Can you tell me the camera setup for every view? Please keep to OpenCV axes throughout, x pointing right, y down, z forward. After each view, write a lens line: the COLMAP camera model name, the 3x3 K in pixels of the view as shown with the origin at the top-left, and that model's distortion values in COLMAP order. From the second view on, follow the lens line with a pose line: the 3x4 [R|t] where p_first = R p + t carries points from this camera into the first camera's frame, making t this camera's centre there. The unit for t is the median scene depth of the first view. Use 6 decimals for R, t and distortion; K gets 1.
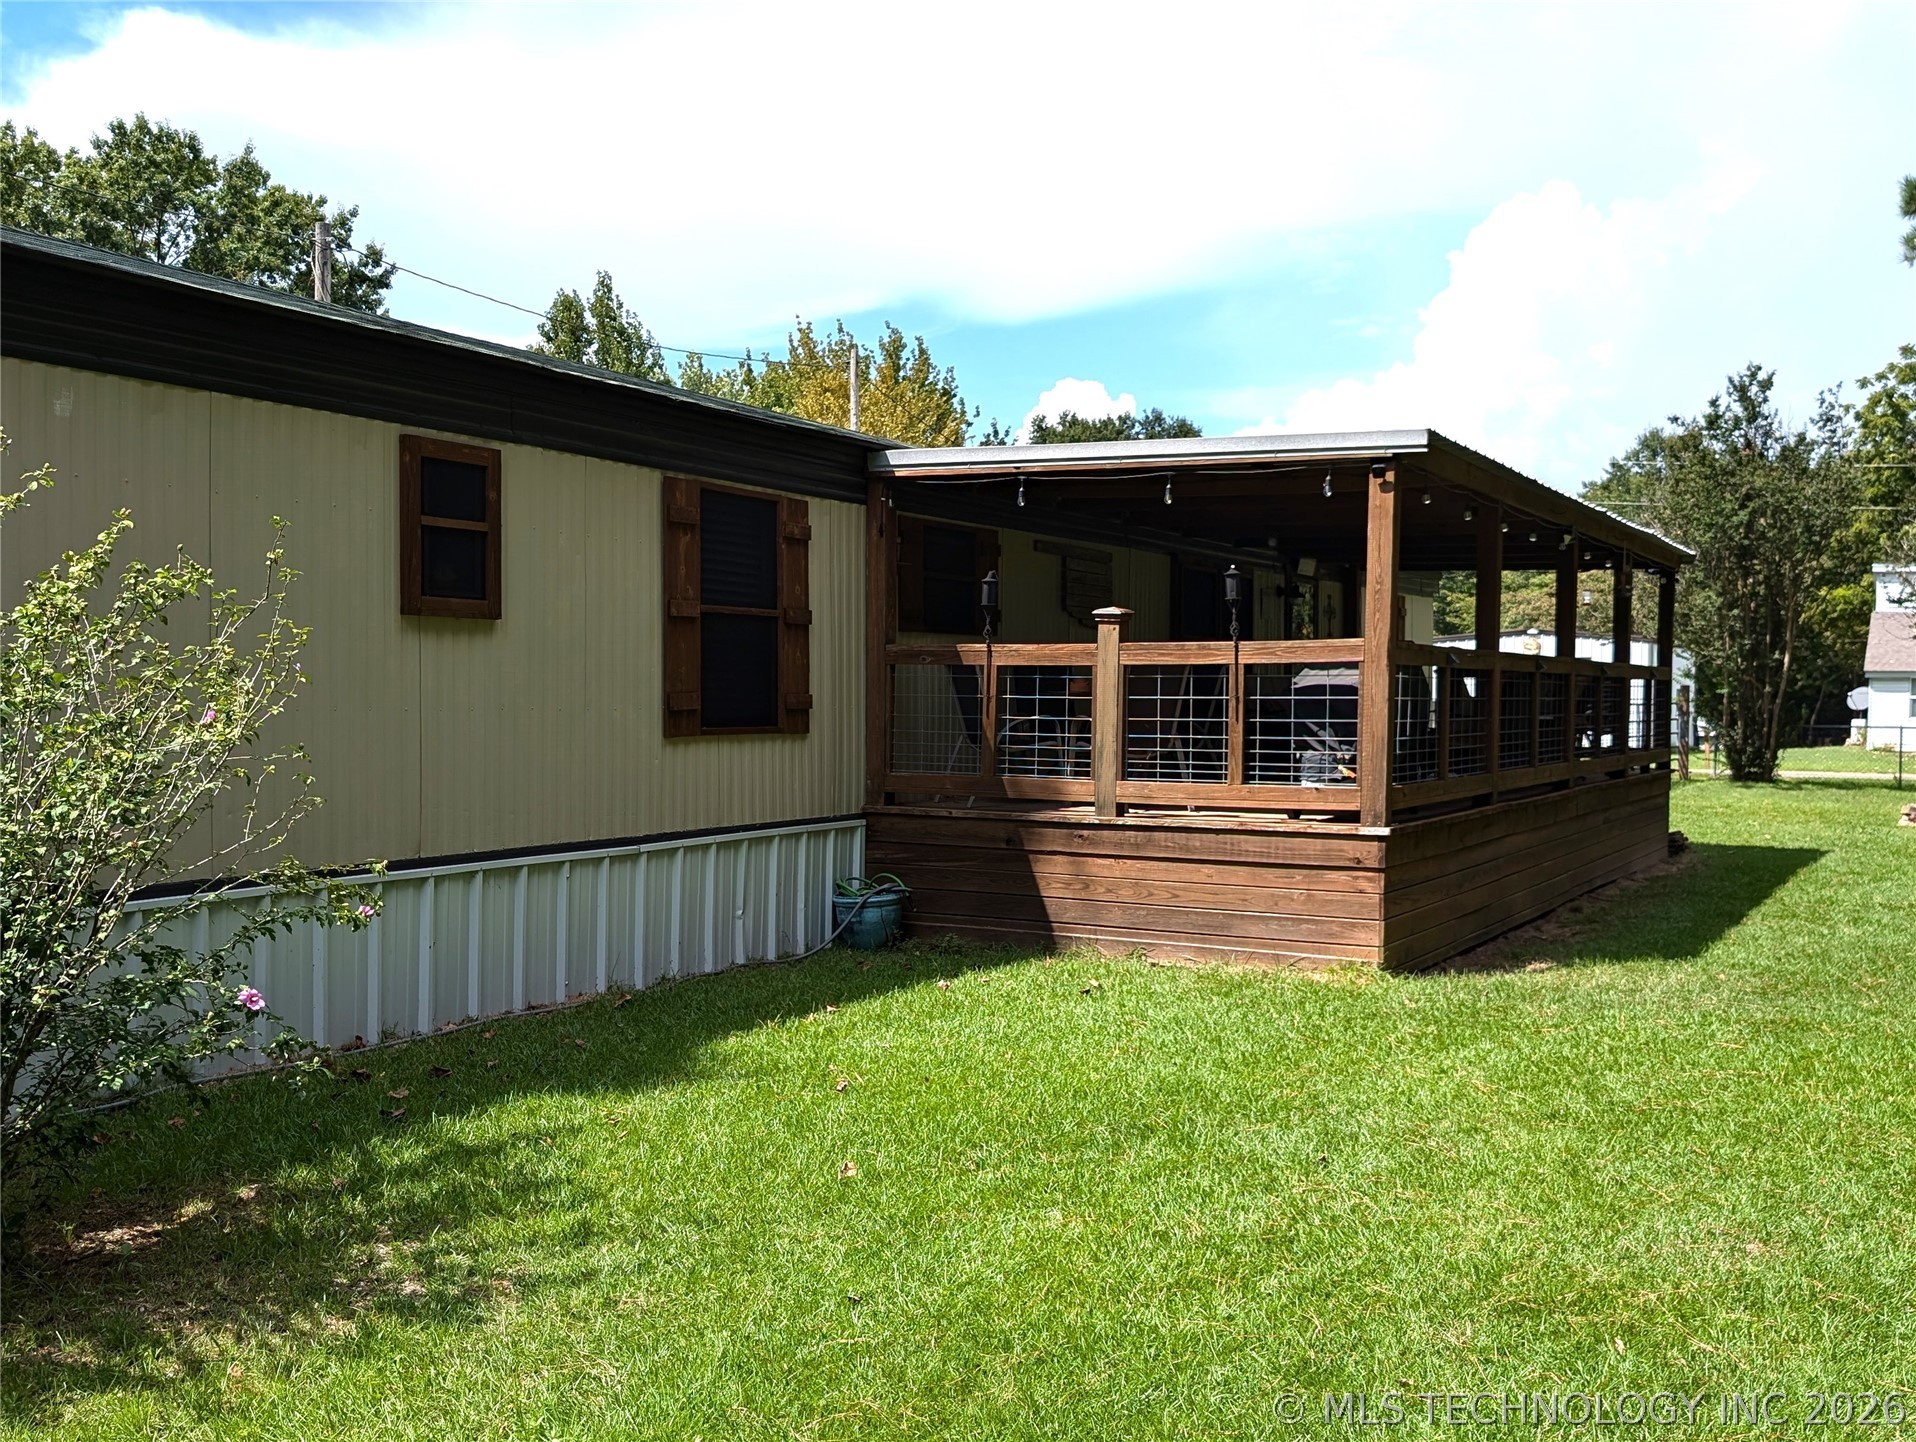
lens RADIAL K [[1821.0, 0, 930.1], [0, 1821.0, 737.4], [0, 0, 1]] dist [0.057536, -0.156956]
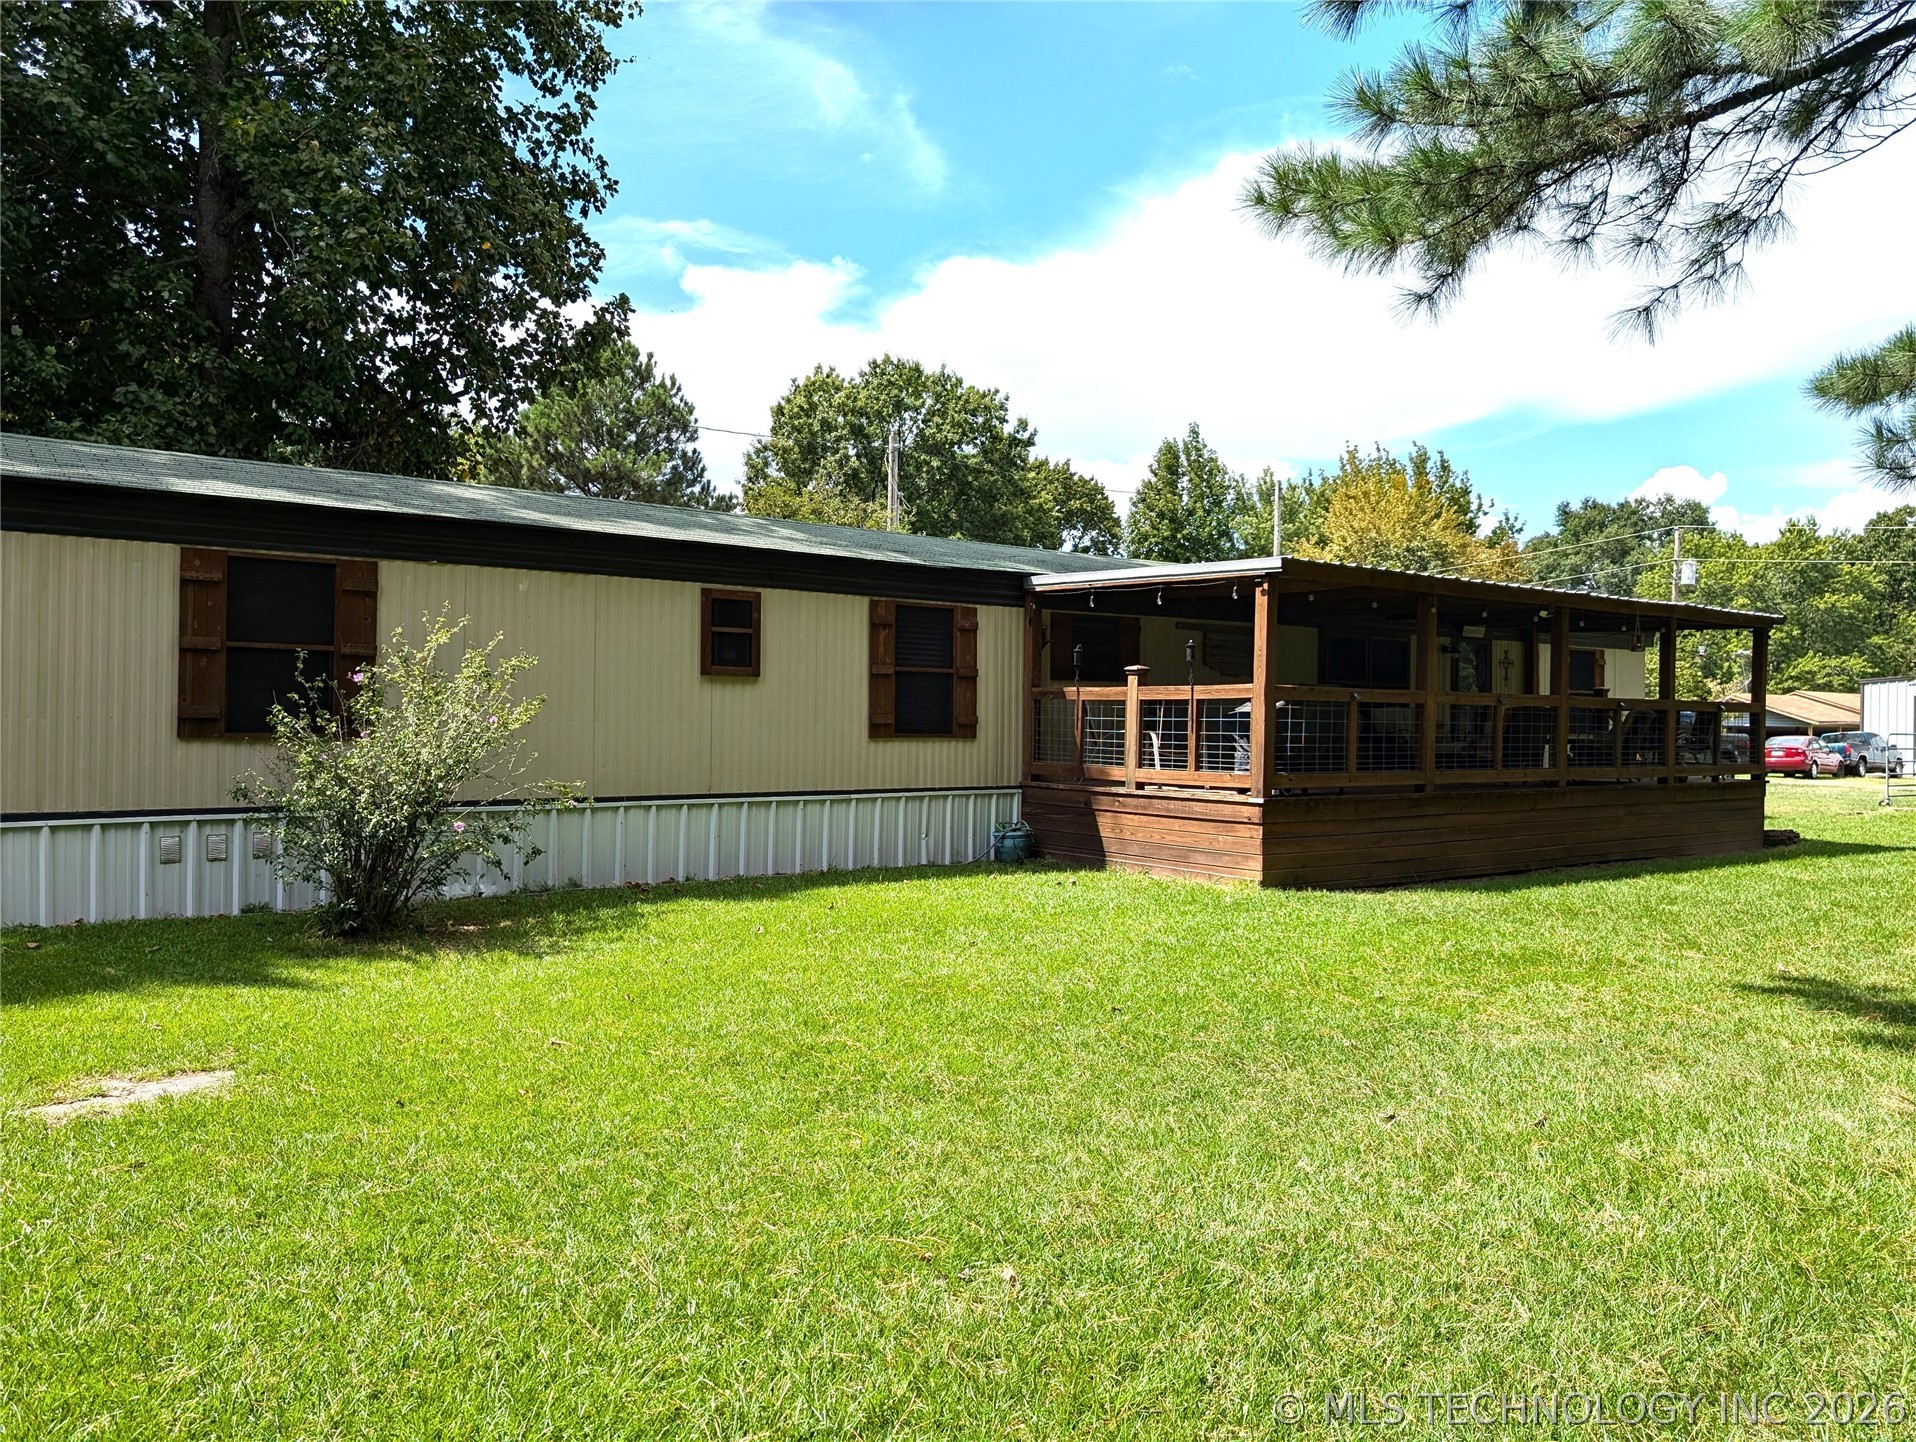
lens RADIAL K [[1376.3, 0, 950.1], [0, 1376.3, 713.1], [0, 0, 1]] dist [0.033141, -0.037783]
pose [[0.912750, 0.004038, -0.408500, 0.467128], [-0.016995, 0.999461, -0.028095, 0.011419], [0.408166, 0.032586, 0.912326, -0.235643]]
